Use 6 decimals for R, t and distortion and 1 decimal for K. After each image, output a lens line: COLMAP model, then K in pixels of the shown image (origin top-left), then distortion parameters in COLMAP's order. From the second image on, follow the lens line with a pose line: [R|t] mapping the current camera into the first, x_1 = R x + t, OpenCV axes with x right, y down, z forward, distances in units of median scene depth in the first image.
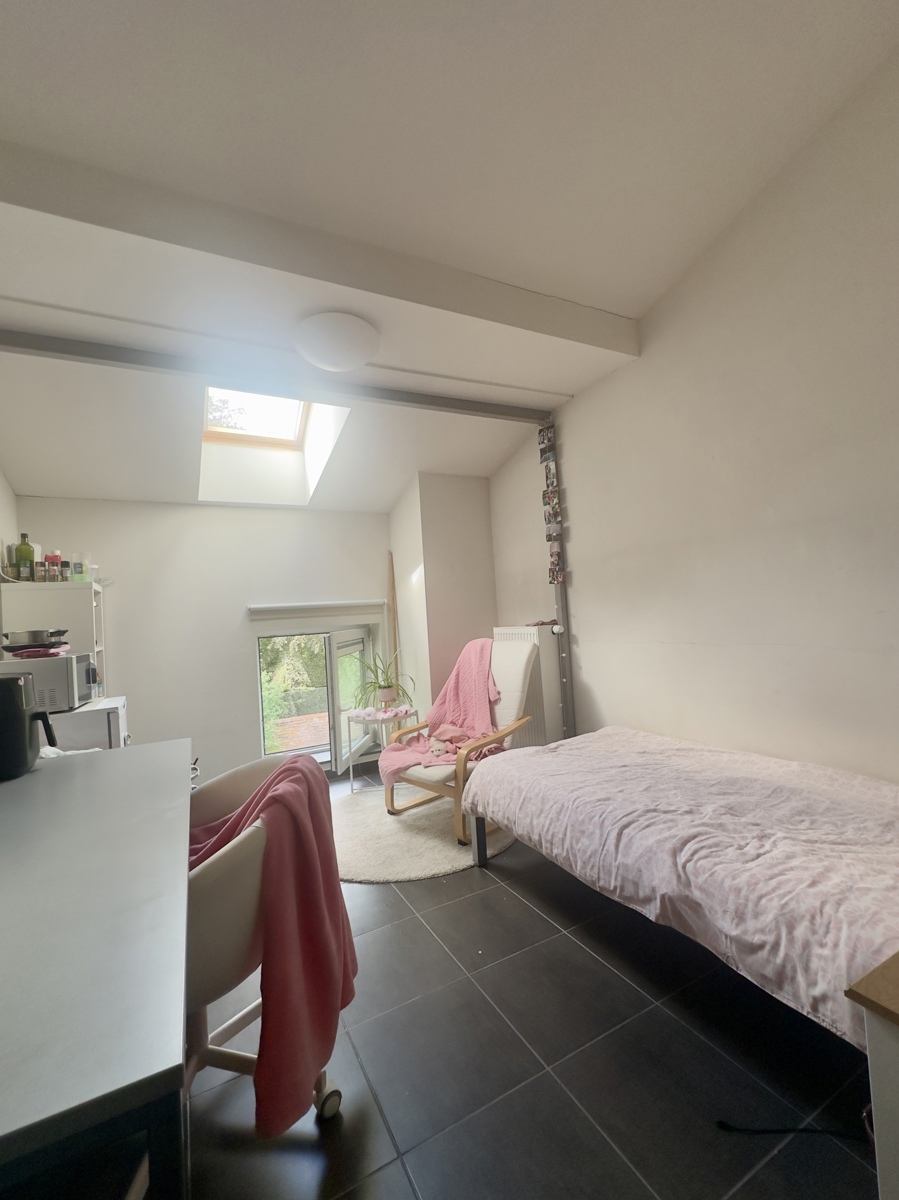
lens RADIAL K [[488.2, 0, 430.6], [0, 488.2, 599.7], [0, 0, 1]] dist [-0.001556, -0.000051]
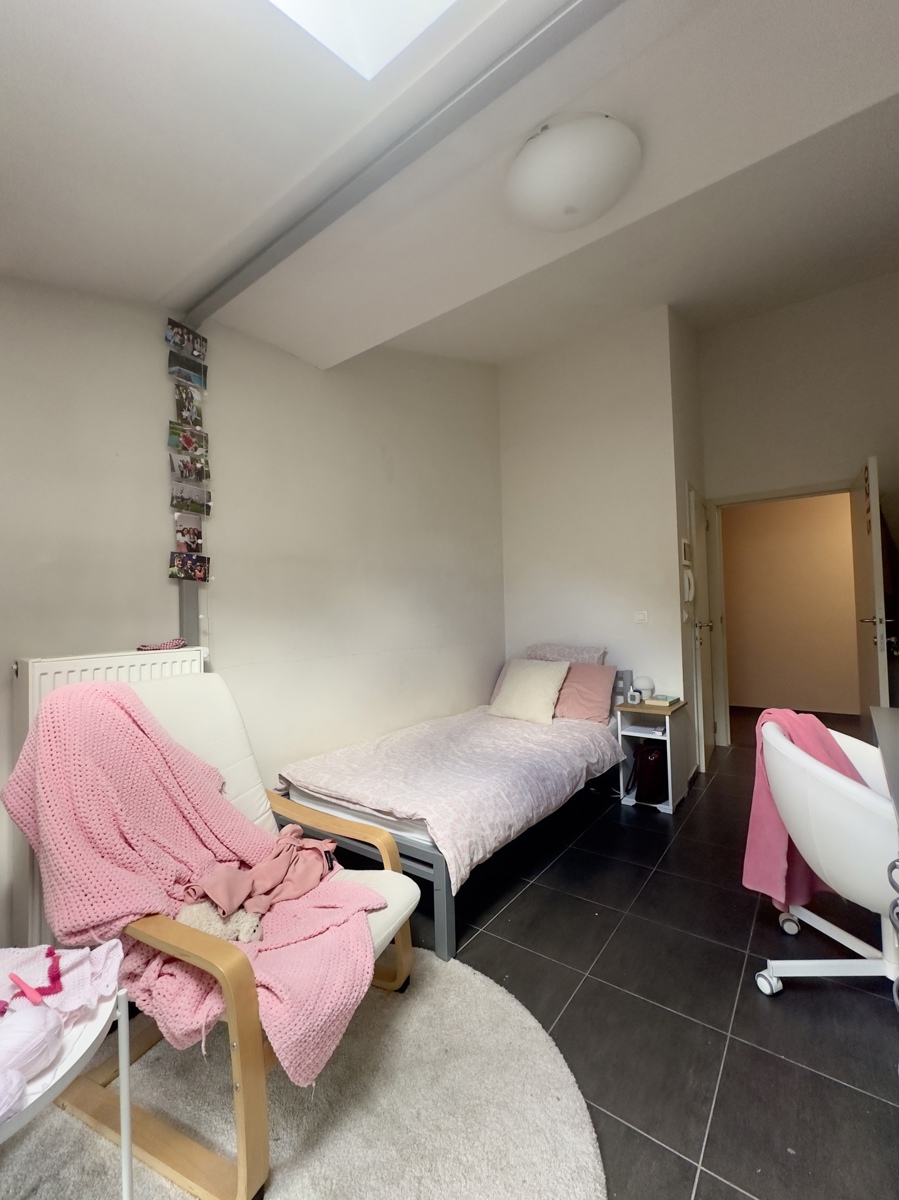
lens RADIAL K [[508.6, 0, 446.7], [0, 508.6, 598.6], [0, 0, 1]] dist [-0.002812, 0.000458]
pose [[-0.439537, 0.100374, 0.892599, -0.468060], [0.020229, 0.994591, -0.101882, 0.064815], [-0.897997, -0.026724, -0.439190, 1.008882]]
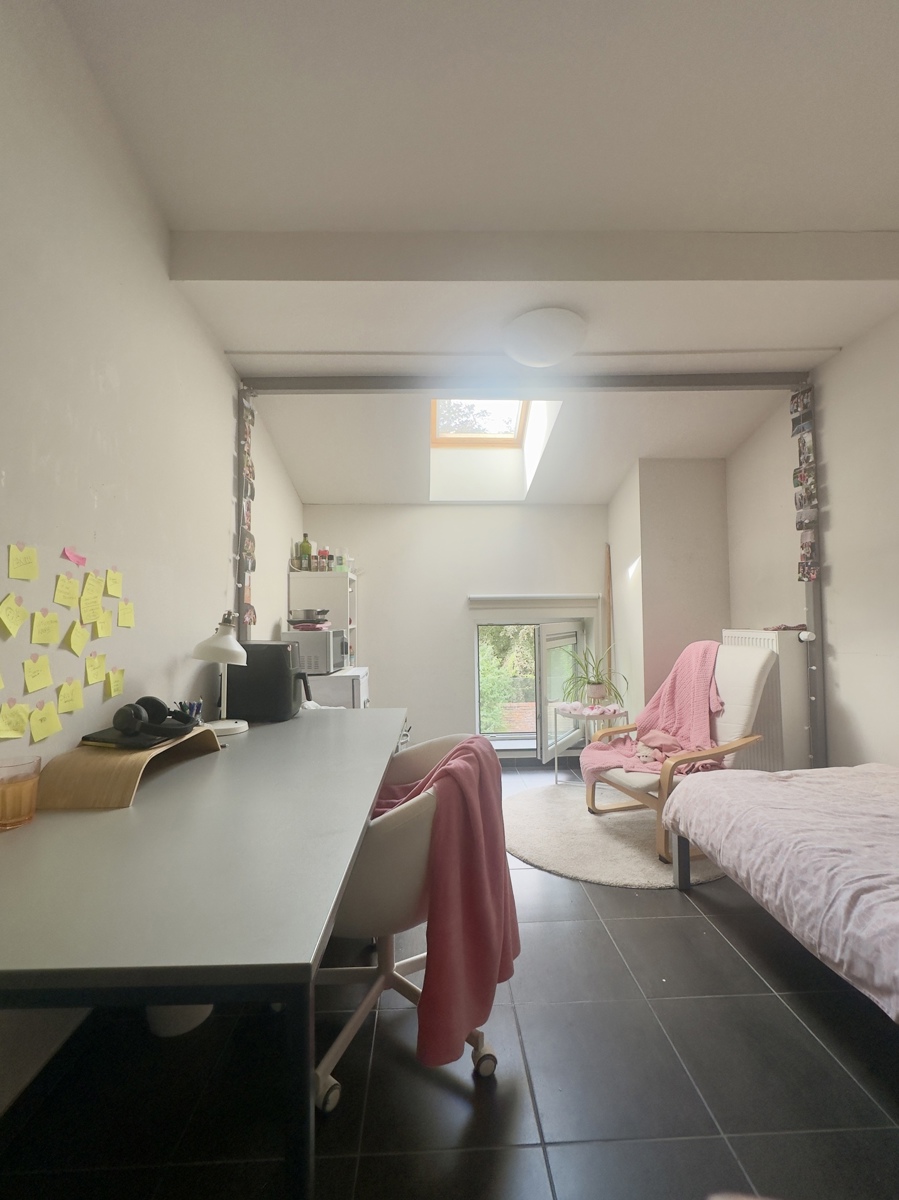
lens RADIAL K [[481.3, 0, 449.1], [0, 481.3, 598.7], [0, 0, 1]] dist [-0.001878, 0.000471]
pose [[0.907856, 0.035545, -0.417773, 0.048427], [-0.029199, 0.999341, 0.021574, -0.002846], [0.418265, -0.007387, 0.908295, 0.006574]]
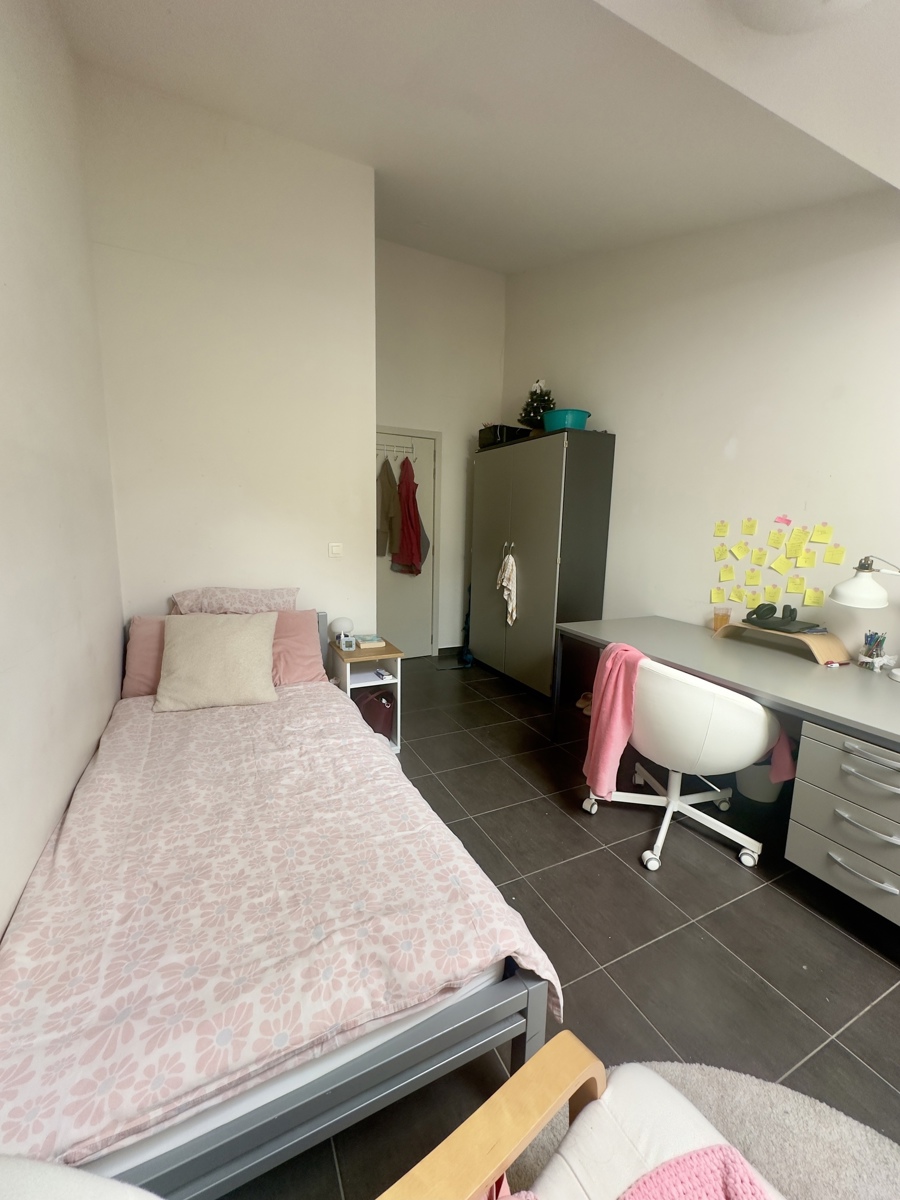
lens RADIAL K [[481.3, 0, 449.6], [0, 481.3, 598.7], [0, 0, 1]] dist [-0.001878, 0.000471]
pose [[-0.999199, 0.037742, 0.013301, 0.113418], [0.039075, 0.991900, 0.120861, -0.010057], [-0.008632, 0.121284, -0.992580, 1.051698]]
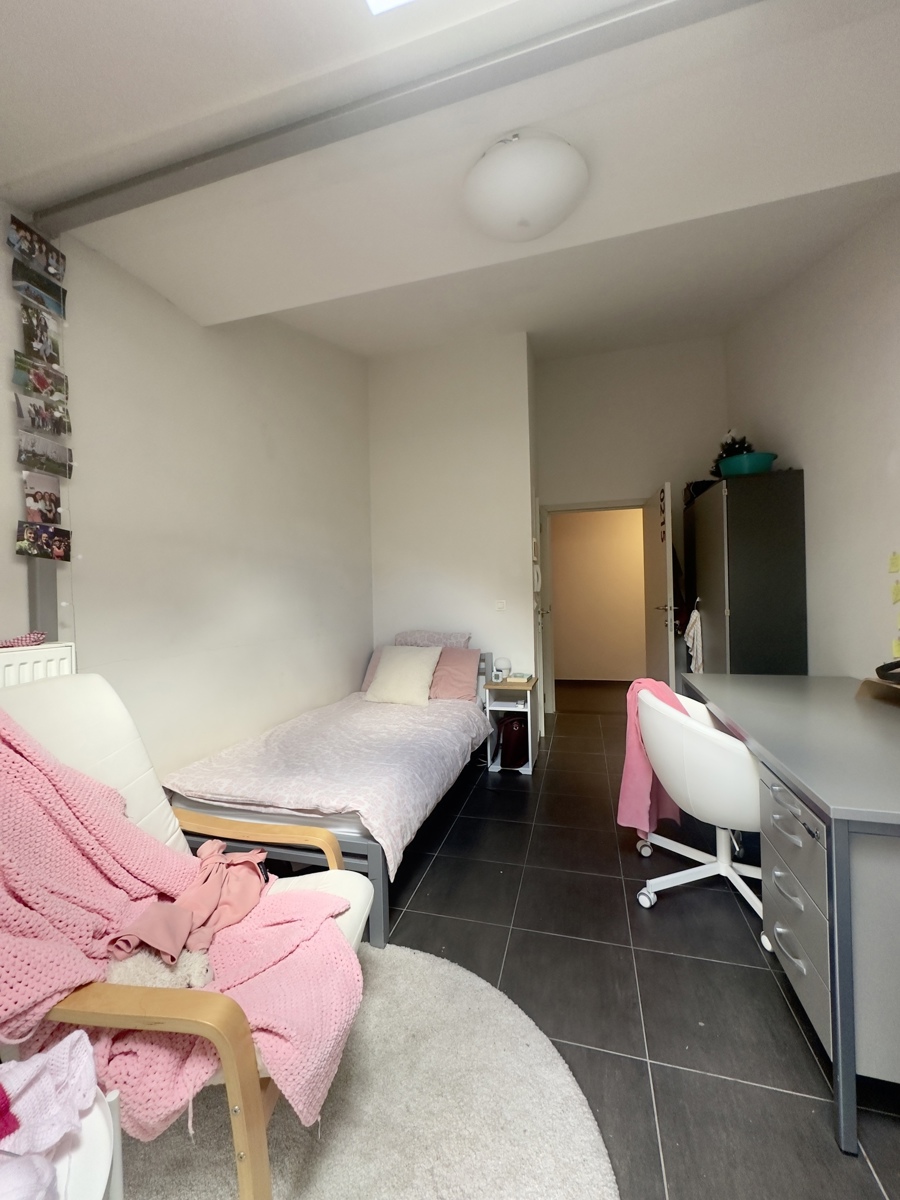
lens RADIAL K [[481.3, 0, 449.6], [0, 481.3, 598.7], [0, 0, 1]] dist [-0.001878, 0.000471]
pose [[-0.735612, 0.079465, 0.672726, -0.370503], [0.043937, 0.996601, -0.069678, 0.061120], [-0.675976, -0.021698, -0.736604, 1.101127]]
